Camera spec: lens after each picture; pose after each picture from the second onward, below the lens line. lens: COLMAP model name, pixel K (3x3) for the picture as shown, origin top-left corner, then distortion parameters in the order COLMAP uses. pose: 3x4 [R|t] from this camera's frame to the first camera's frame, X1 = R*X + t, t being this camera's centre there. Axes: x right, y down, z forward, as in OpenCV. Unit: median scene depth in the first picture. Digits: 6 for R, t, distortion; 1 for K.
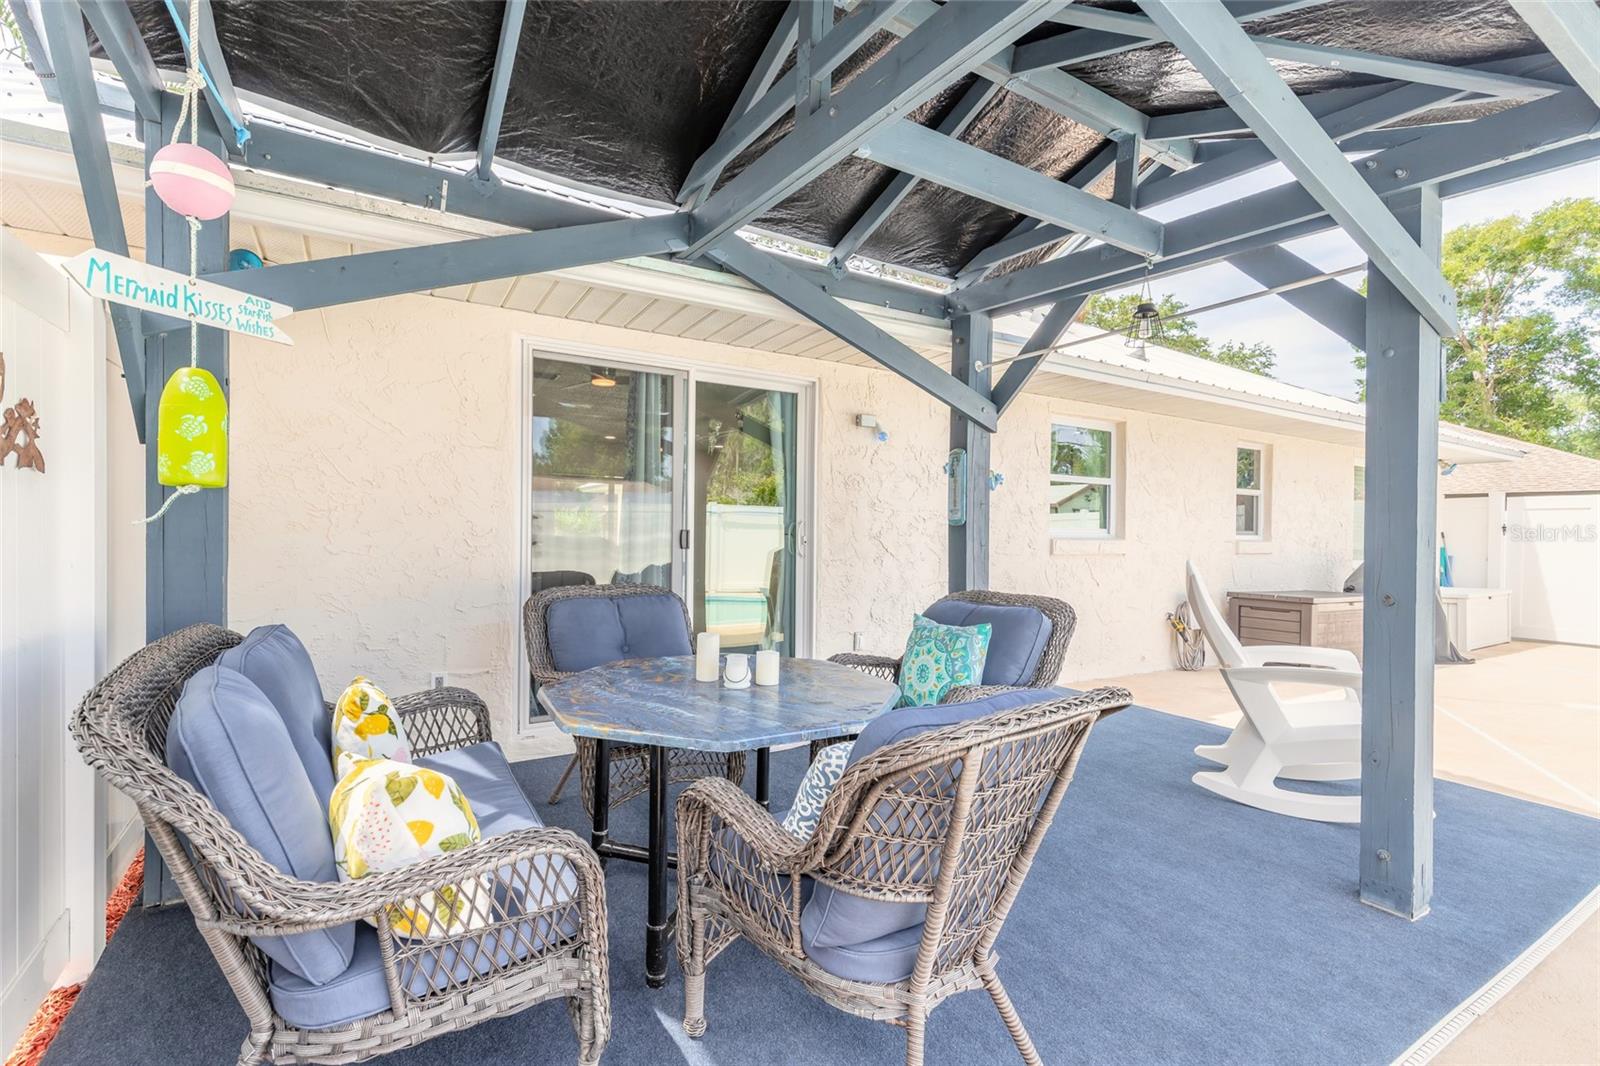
lens RADIAL K [[725.6, 0, 793.8], [0, 725.6, 539.8], [0, 0, 1]] dist [0.005972, -0.001283]
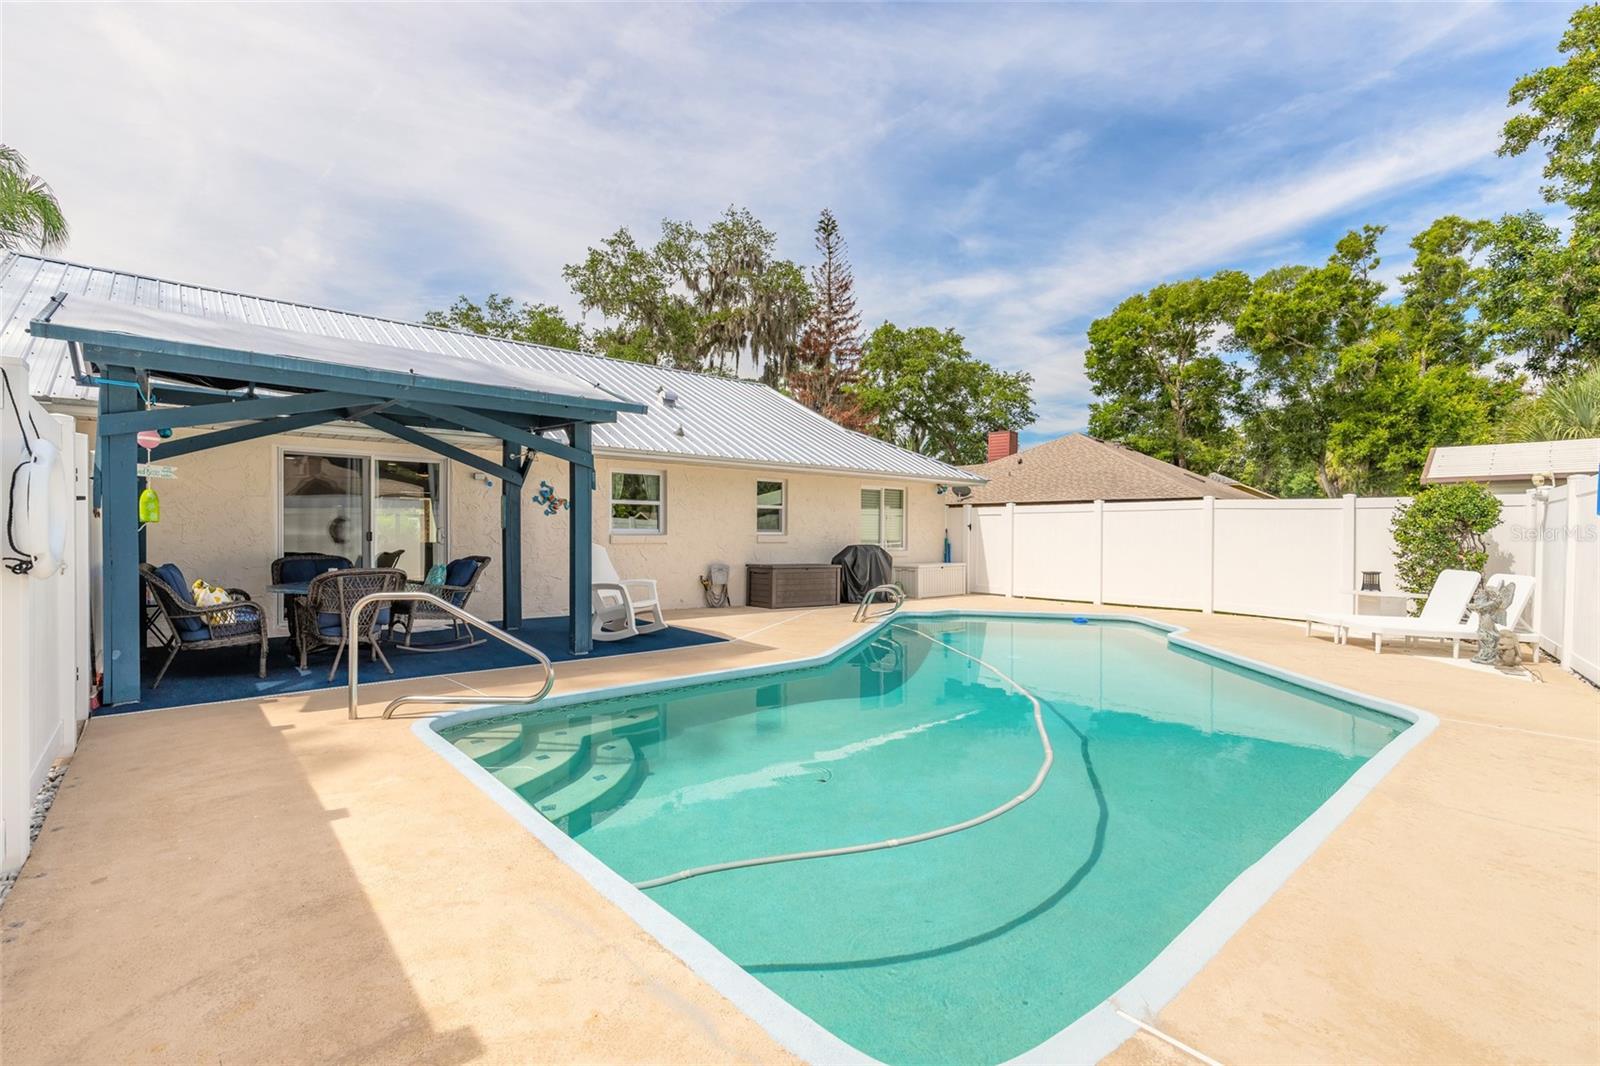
lens RADIAL K [[725.6, 0, 782.4], [0, 725.6, 539.4], [0, 0, 1]] dist [0.005972, -0.001283]
pose [[0.988873, -0.008210, 0.148534, 0.450525], [0.008184, 0.999966, 0.000784, 0.010057], [-0.148536, 0.000441, 0.988907, -0.785479]]
